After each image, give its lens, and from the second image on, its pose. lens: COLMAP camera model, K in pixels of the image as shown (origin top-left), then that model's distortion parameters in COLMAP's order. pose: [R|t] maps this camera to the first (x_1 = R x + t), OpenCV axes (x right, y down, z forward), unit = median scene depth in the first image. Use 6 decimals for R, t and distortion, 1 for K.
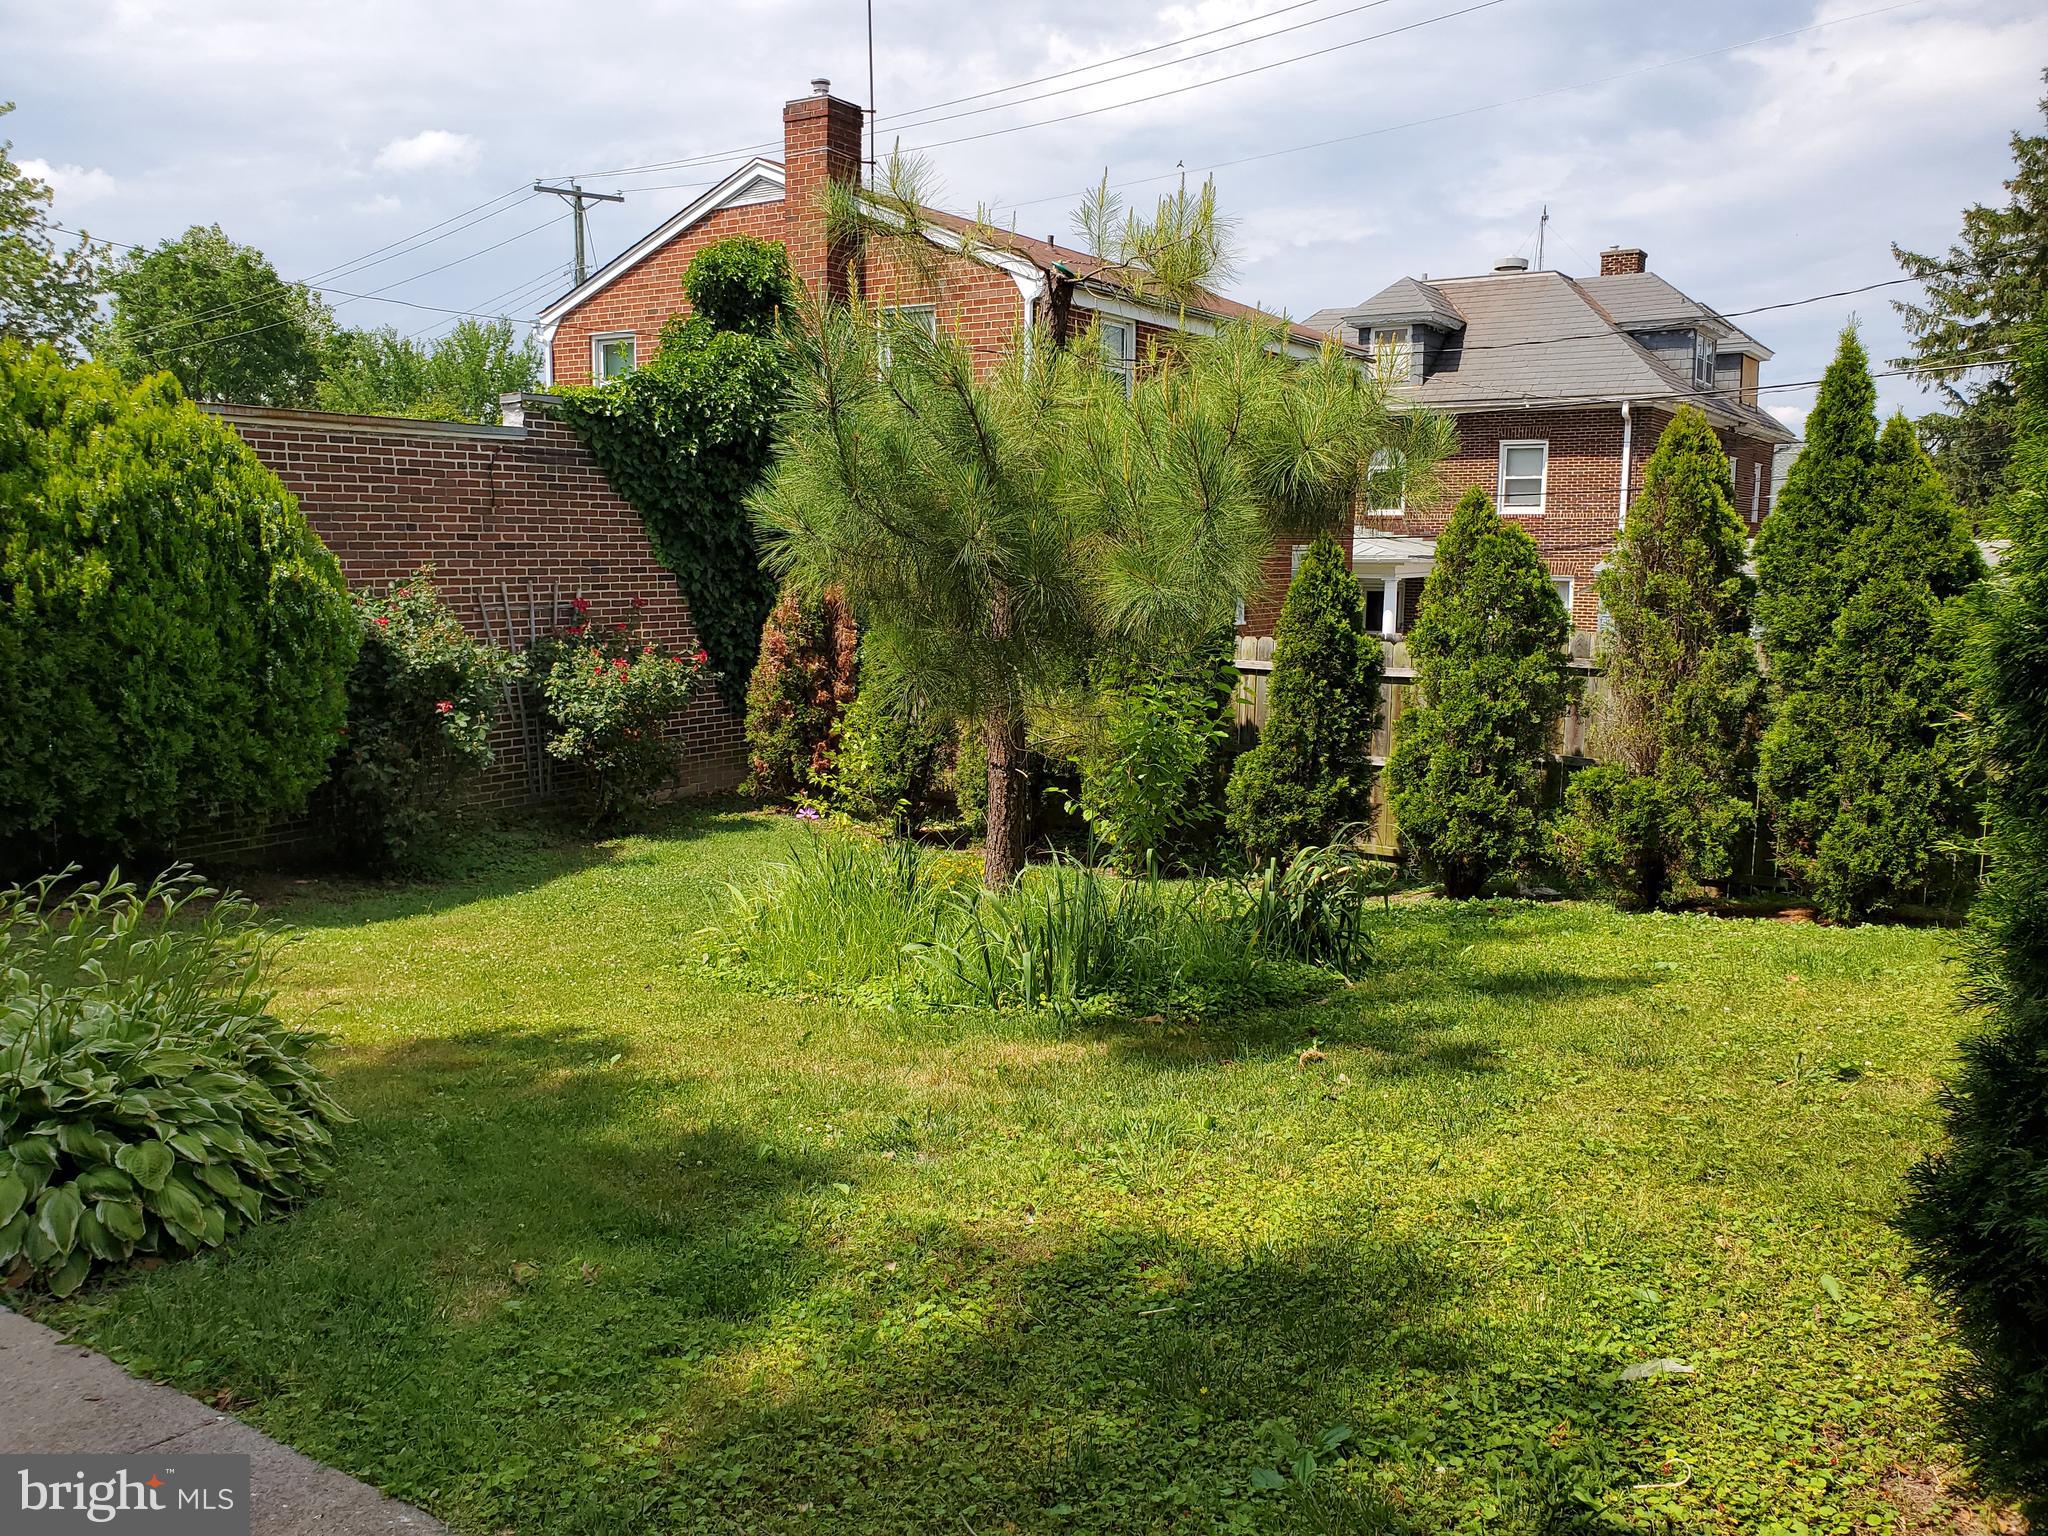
lens RADIAL K [[1638.9, 0, 1024.0], [0, 1638.9, 768.0], [0, 0, 1]] dist [-0.007221, 0.062895]
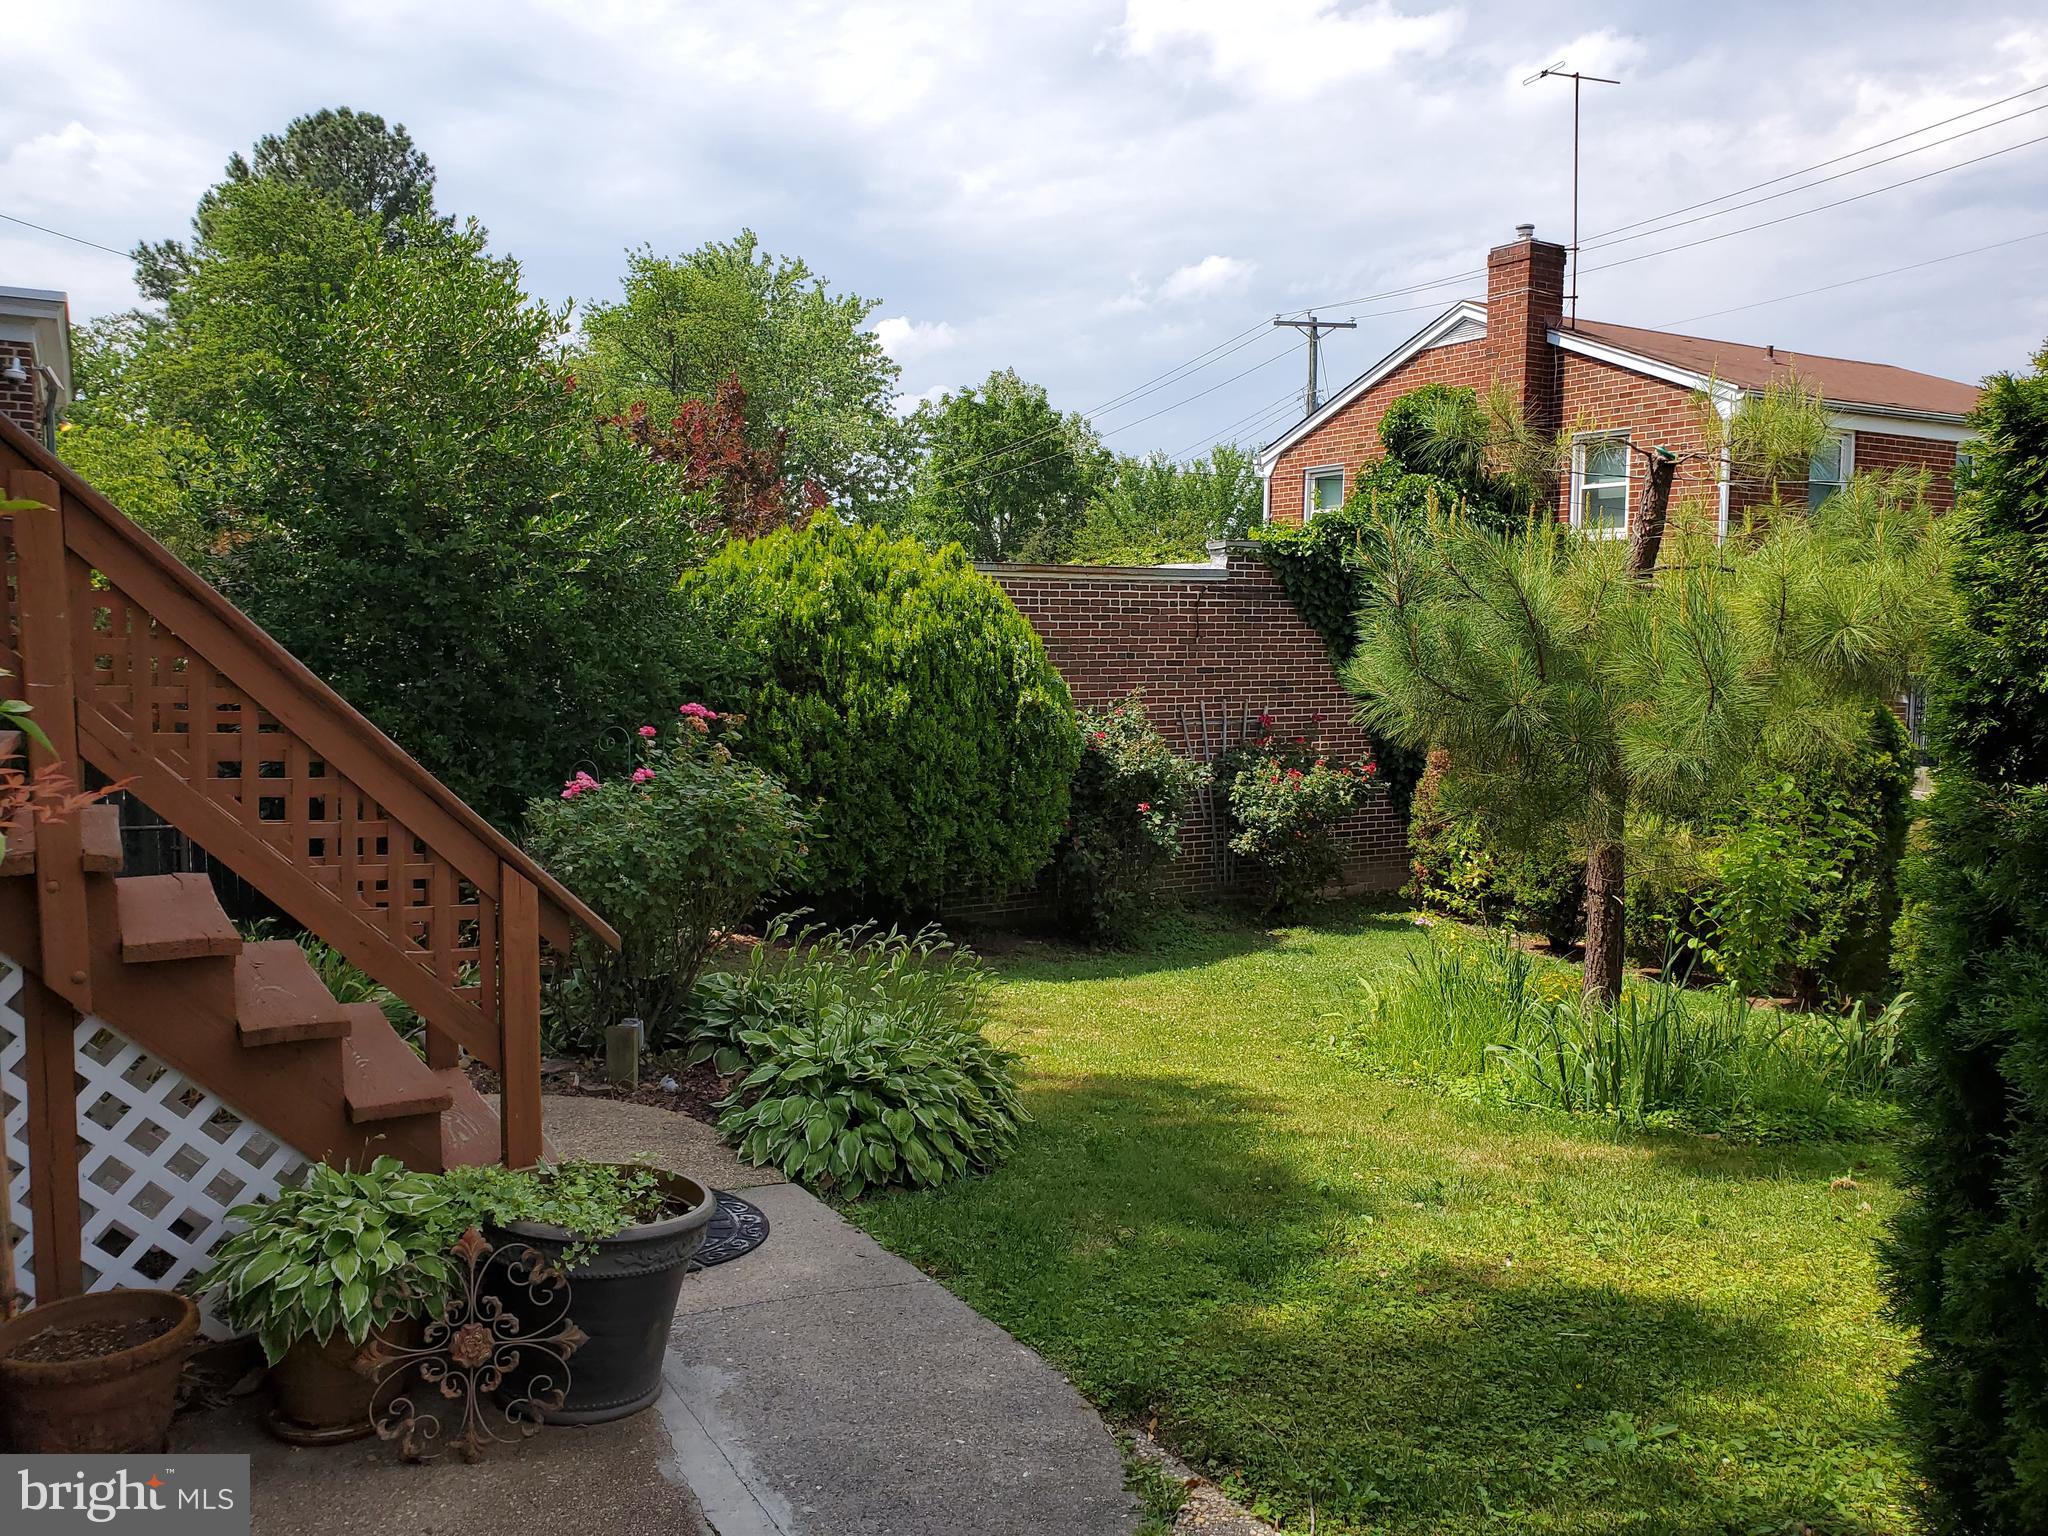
lens RADIAL K [[1705.0, 0, 1024.0], [0, 1705.0, 768.0], [0, 0, 1]] dist [0.248121, -0.577711]
pose [[0.903578, 0.037604, -0.426770, 0.118470], [-0.058724, 0.997609, -0.036429, -0.017333], [0.424380, 0.057978, 0.903626, -0.203133]]
